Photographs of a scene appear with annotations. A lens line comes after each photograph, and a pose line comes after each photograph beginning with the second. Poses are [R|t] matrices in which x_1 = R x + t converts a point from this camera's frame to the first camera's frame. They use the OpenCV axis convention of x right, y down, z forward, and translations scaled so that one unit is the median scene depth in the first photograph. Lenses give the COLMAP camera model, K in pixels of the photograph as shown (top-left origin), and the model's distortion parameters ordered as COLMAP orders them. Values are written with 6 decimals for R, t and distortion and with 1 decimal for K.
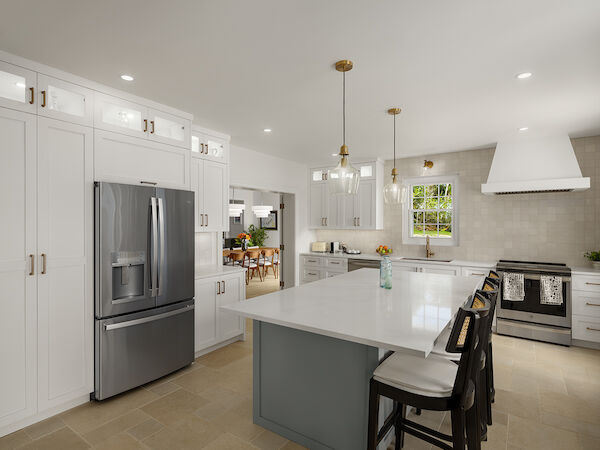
lens RADIAL K [[343.9, 0, 300.0], [0, 343.9, 225.0], [0, 0, 1]] dist [0.002725, -0.000336]
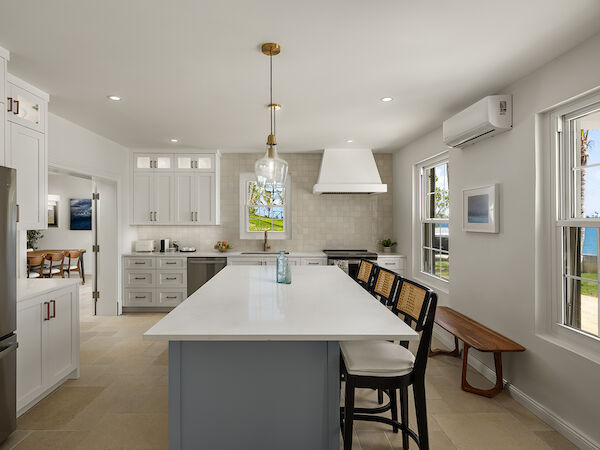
lens RADIAL K [[343.9, 0, 300.0], [0, 343.9, 225.0], [0, 0, 1]] dist [0.002725, -0.000336]
pose [[0.807768, -0.010398, 0.589409, -0.166671], [0.001946, 0.999886, 0.014973, -0.000631], [-0.589497, -0.010947, 0.807696, 0.095456]]
